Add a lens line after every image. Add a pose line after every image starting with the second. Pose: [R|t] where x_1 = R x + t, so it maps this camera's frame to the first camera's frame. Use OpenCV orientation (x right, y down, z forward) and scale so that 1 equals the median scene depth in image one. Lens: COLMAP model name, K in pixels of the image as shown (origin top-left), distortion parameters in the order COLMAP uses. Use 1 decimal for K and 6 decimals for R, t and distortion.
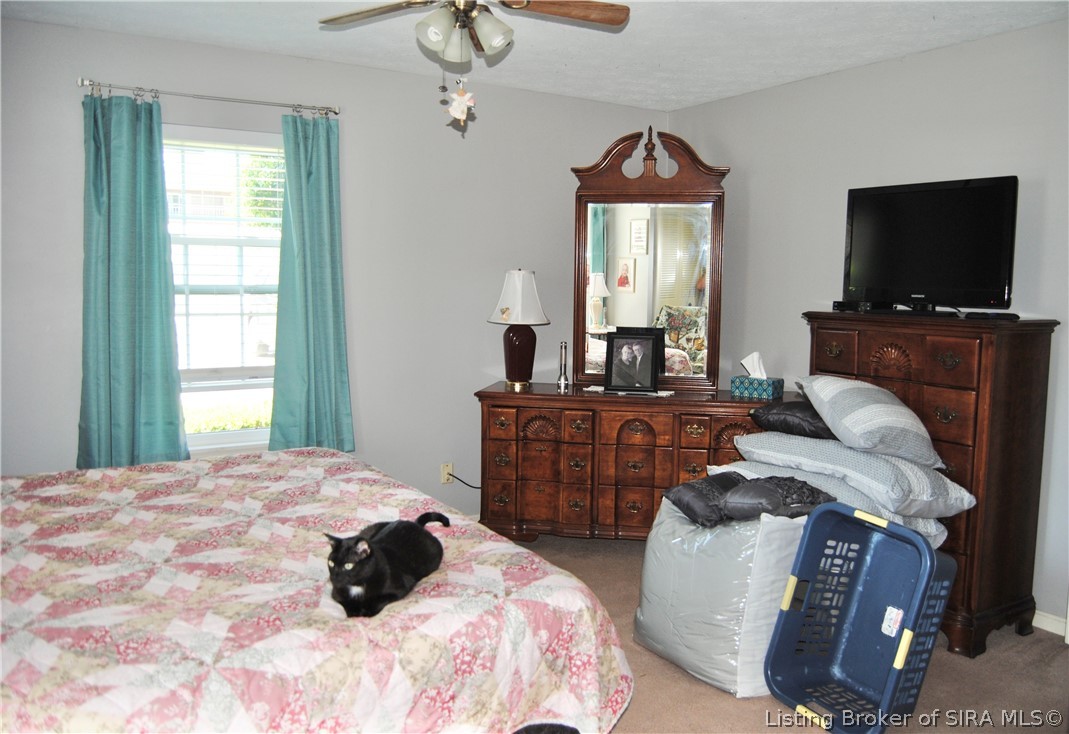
lens RADIAL K [[865.1, 0, 534.5], [0, 865.1, 367.0], [0, 0, 1]] dist [-0.101802, 0.045402]
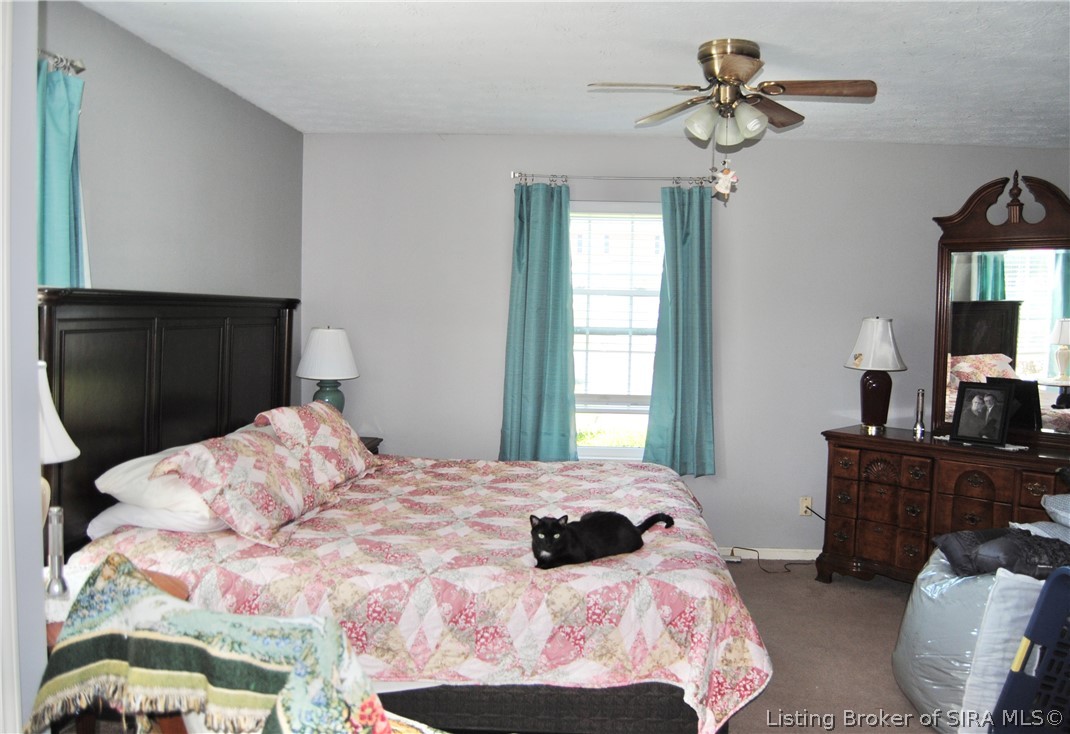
lens RADIAL K [[865.9, 0, 535.0], [0, 865.9, 367.0], [0, 0, 1]] dist [-0.101802, 0.045402]
pose [[0.809919, 0.039098, -0.585237, 0.295776], [-0.066738, 0.997439, -0.025723, 0.000682], [0.582733, 0.059891, 0.810454, -0.080363]]
